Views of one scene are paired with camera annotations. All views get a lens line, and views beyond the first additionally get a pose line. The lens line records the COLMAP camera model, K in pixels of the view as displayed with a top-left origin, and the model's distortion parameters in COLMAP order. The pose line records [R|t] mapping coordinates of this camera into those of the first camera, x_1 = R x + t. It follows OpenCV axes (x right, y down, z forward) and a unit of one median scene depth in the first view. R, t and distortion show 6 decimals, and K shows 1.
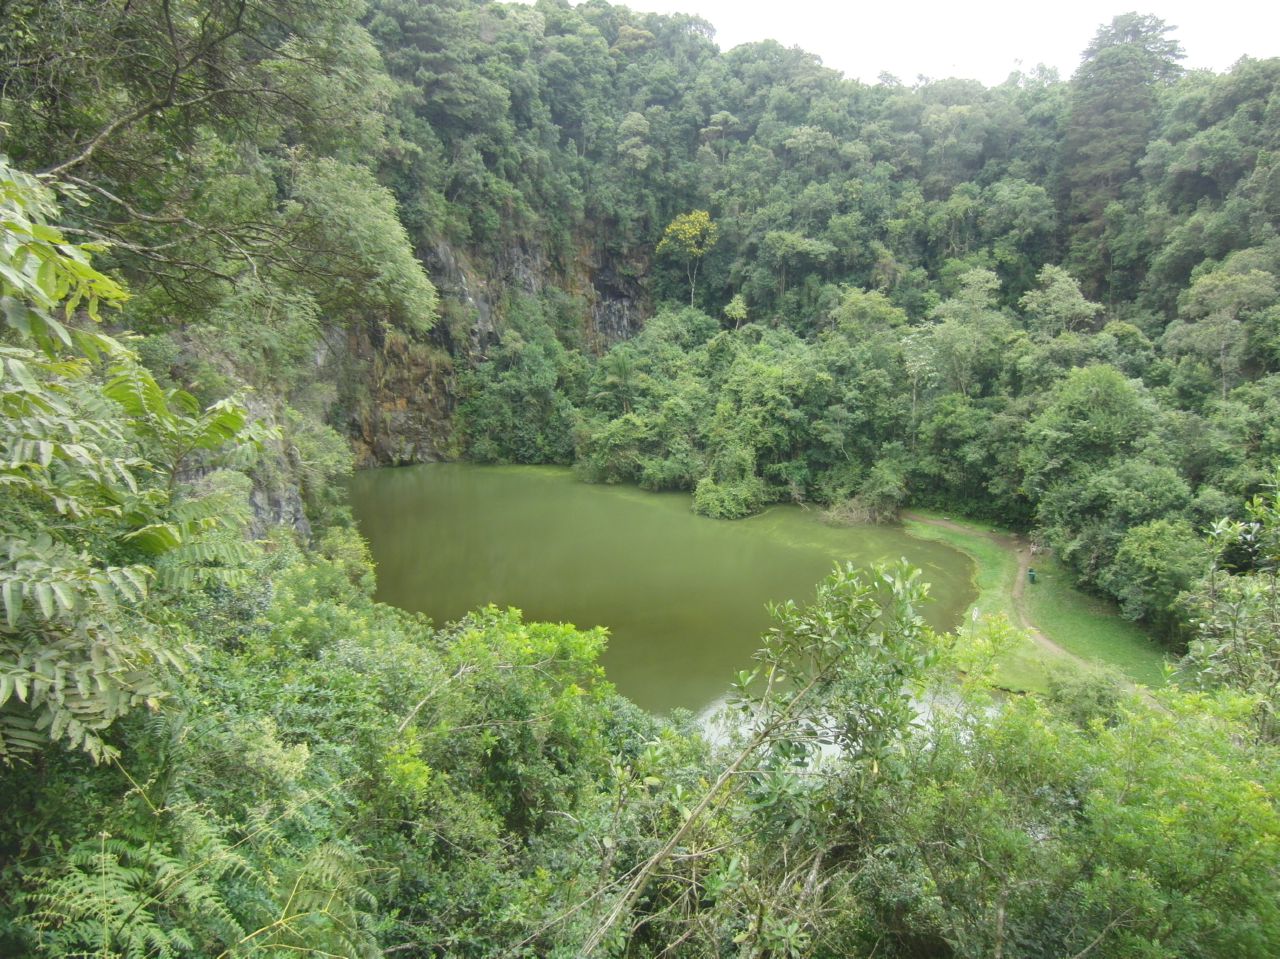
lens RADIAL K [[912.6, 0, 643.0], [0, 912.6, 477.2], [0, 0, 1]] dist [-0.049941, 0.054846]
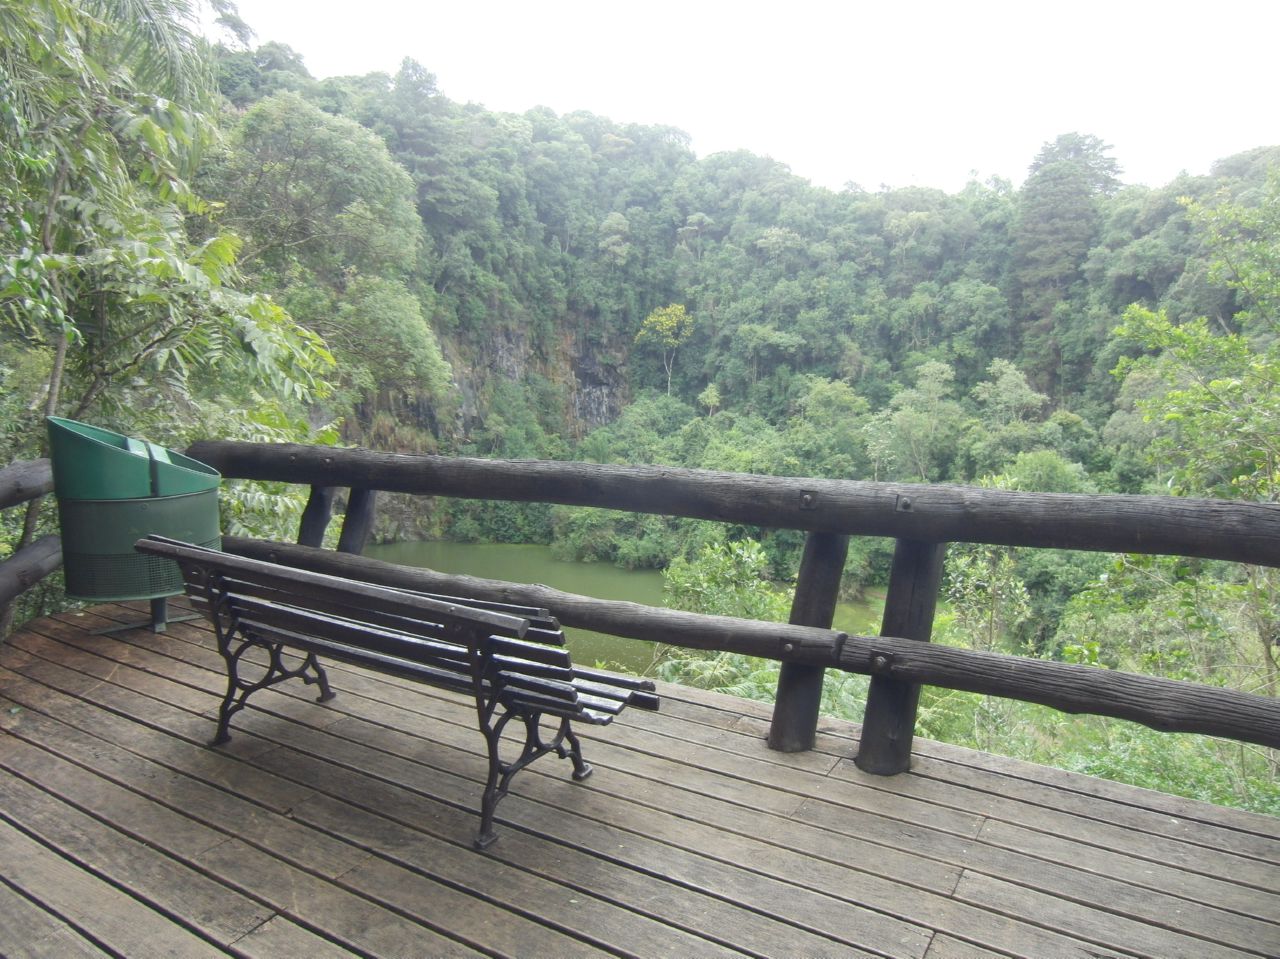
lens RADIAL K [[912.6, 0, 644.4], [0, 912.6, 478.5], [0, 0, 1]] dist [-0.049941, 0.054846]
pose [[0.999706, 0.009942, 0.022097, 0.004748], [-0.007810, 0.995489, -0.094555, 0.008790], [-0.022937, 0.094355, 0.995274, -0.035207]]
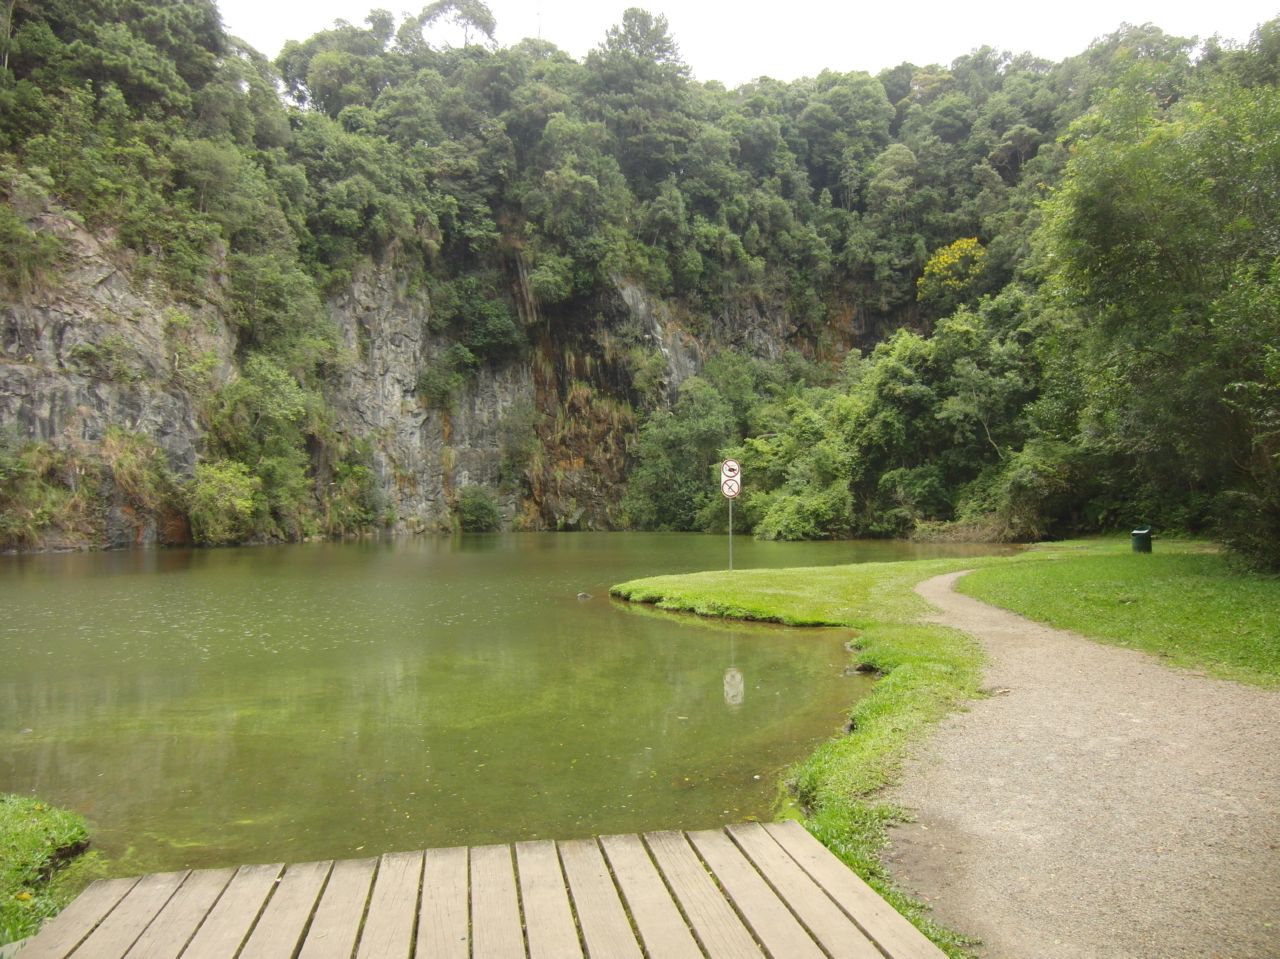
lens RADIAL K [[912.6, 0, 661.4], [0, 912.6, 479.5], [0, 0, 1]] dist [-0.049941, 0.054846]
pose [[0.827470, -0.012431, -0.561372, 0.306381], [-0.146397, 0.960401, -0.237059, 0.135897], [0.542090, 0.278342, 0.792883, 0.343956]]
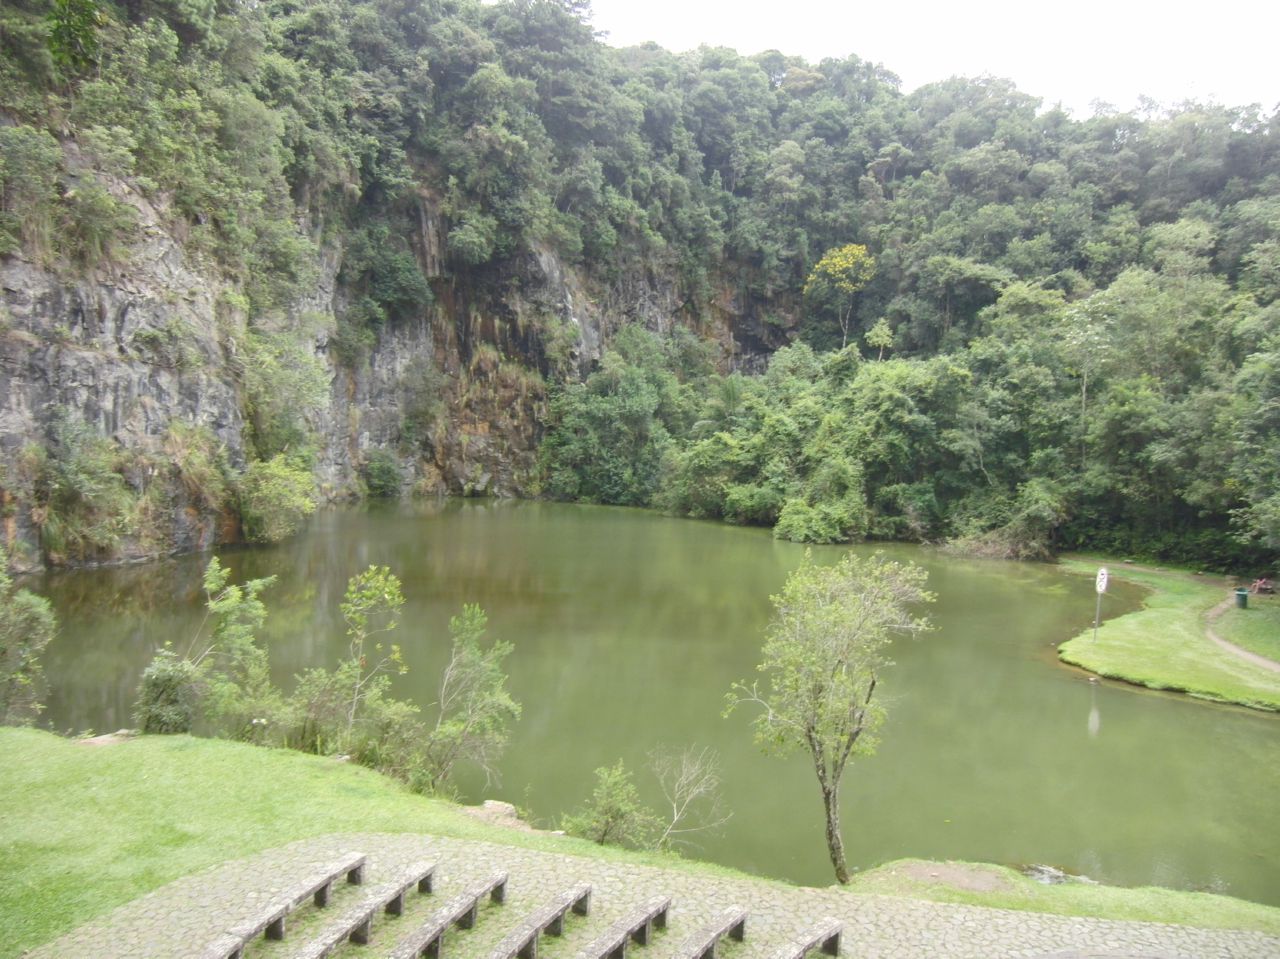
lens RADIAL K [[957.4, 0, 652.5], [0, 957.4, 472.8], [0, 0, 1]] dist [-0.046164, 0.070563]
pose [[0.967827, 0.062168, -0.243817, 0.121857], [-0.112285, 0.973872, -0.197397, 0.126807], [0.225175, 0.218423, 0.949520, 0.171170]]
